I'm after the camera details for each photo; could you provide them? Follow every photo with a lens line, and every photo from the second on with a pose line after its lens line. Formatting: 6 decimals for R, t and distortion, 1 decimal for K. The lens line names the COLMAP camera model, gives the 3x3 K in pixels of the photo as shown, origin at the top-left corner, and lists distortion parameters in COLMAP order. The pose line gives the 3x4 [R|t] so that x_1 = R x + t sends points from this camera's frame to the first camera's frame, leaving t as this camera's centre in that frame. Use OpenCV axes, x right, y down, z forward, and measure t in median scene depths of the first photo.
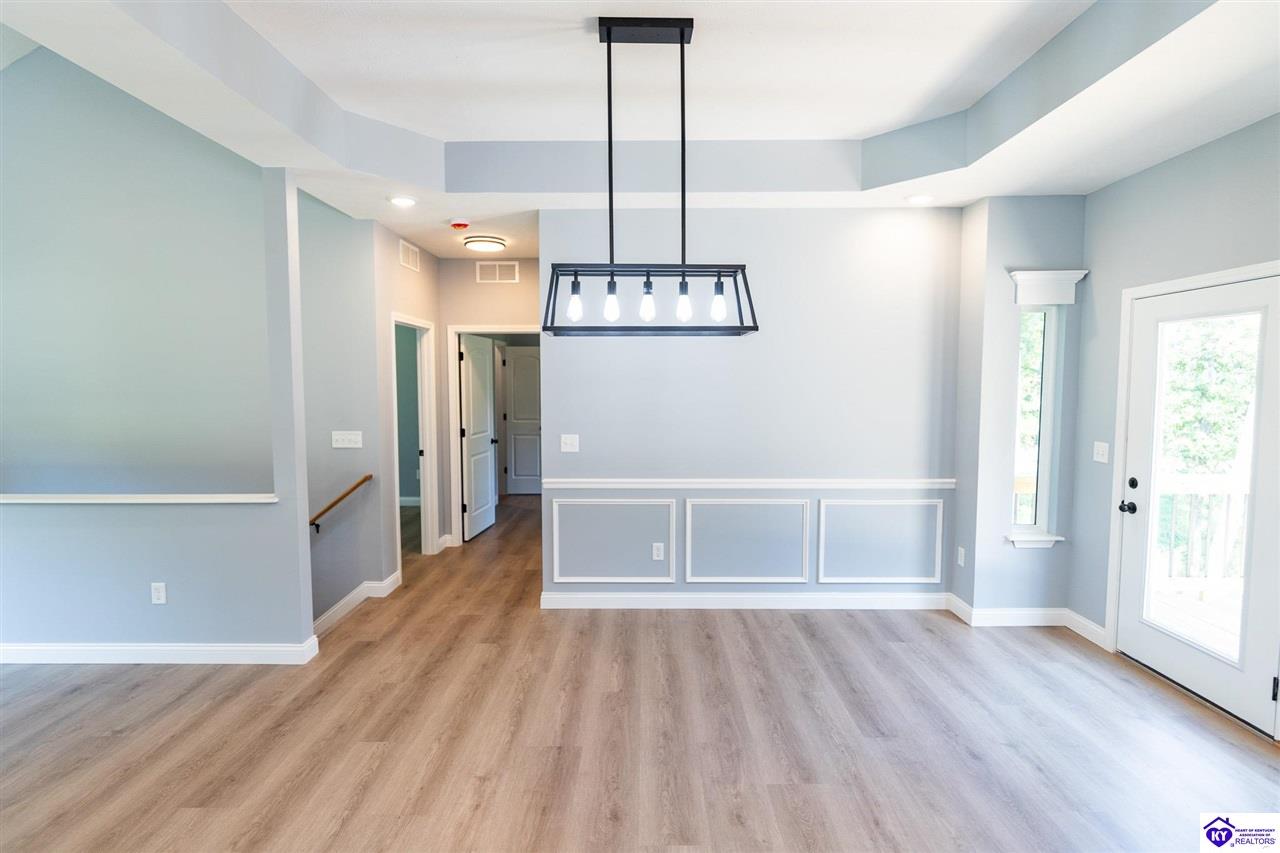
lens RADIAL K [[624.8, 0, 639.4], [0, 624.8, 422.7], [0, 0, 1]] dist [-0.001538, -0.000137]
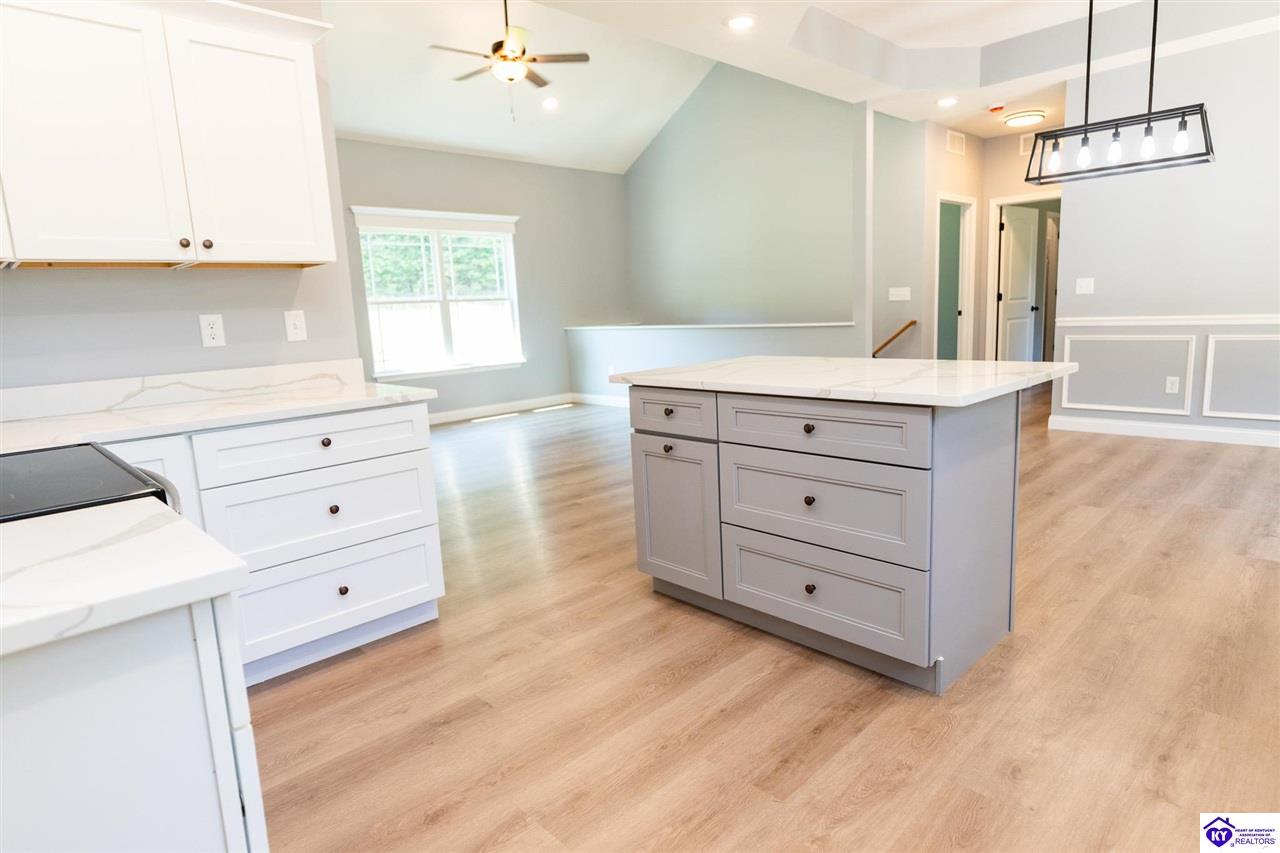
lens RADIAL K [[710.6, 0, 644.7], [0, 710.6, 422.2], [0, 0, 1]] dist [-0.004982, 0.000136]
pose [[0.705578, 0.082516, -0.703811, 0.270576], [-0.002113, 0.993438, 0.114354, 0.142177], [0.708629, -0.079199, 0.701123, -0.535209]]
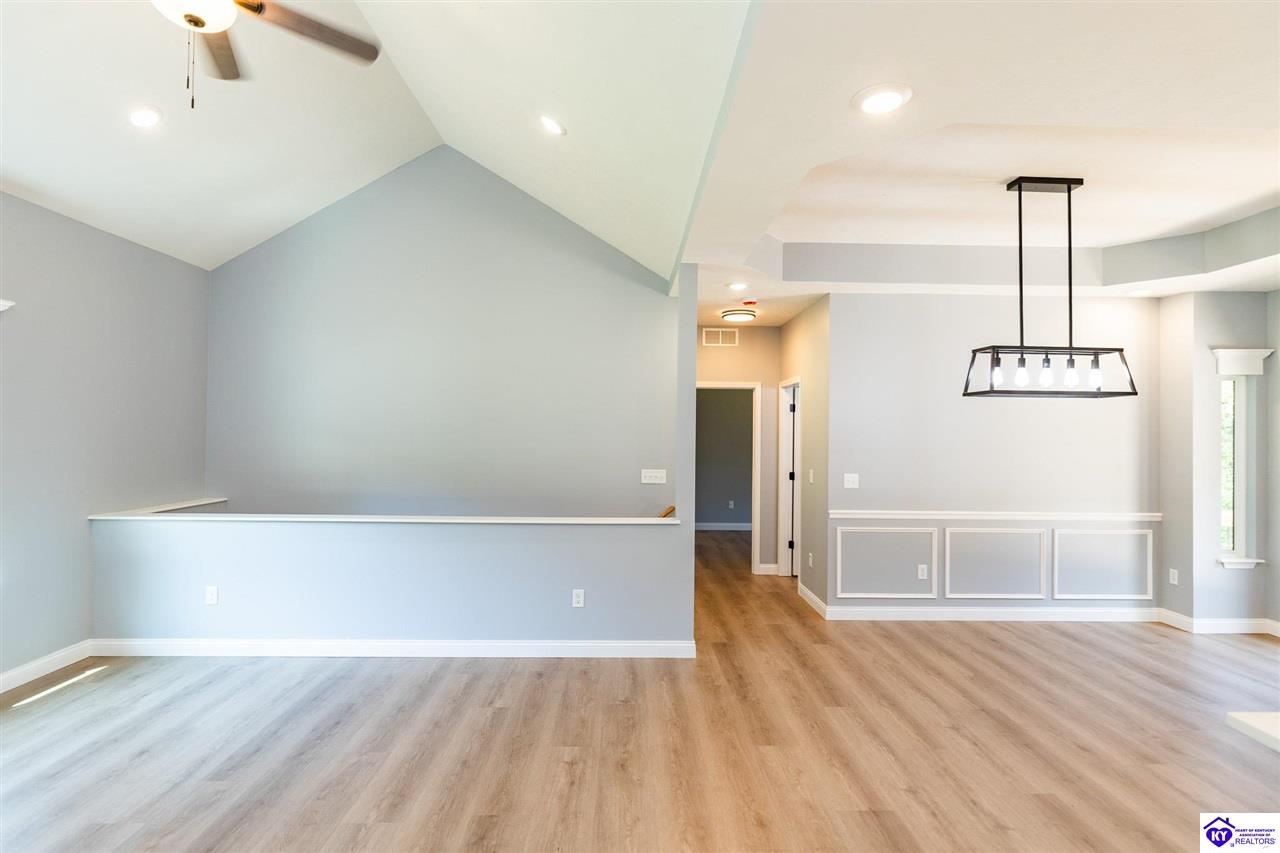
lens RADIAL K [[618.1, 0, 639.2], [0, 618.1, 422.7], [0, 0, 1]] dist [-0.000384, 0.000345]
pose [[0.999451, 0.012879, 0.030511, -0.596790], [-0.010365, 0.996649, -0.081141, 0.023141], [-0.031454, 0.080780, 0.996236, -0.208187]]
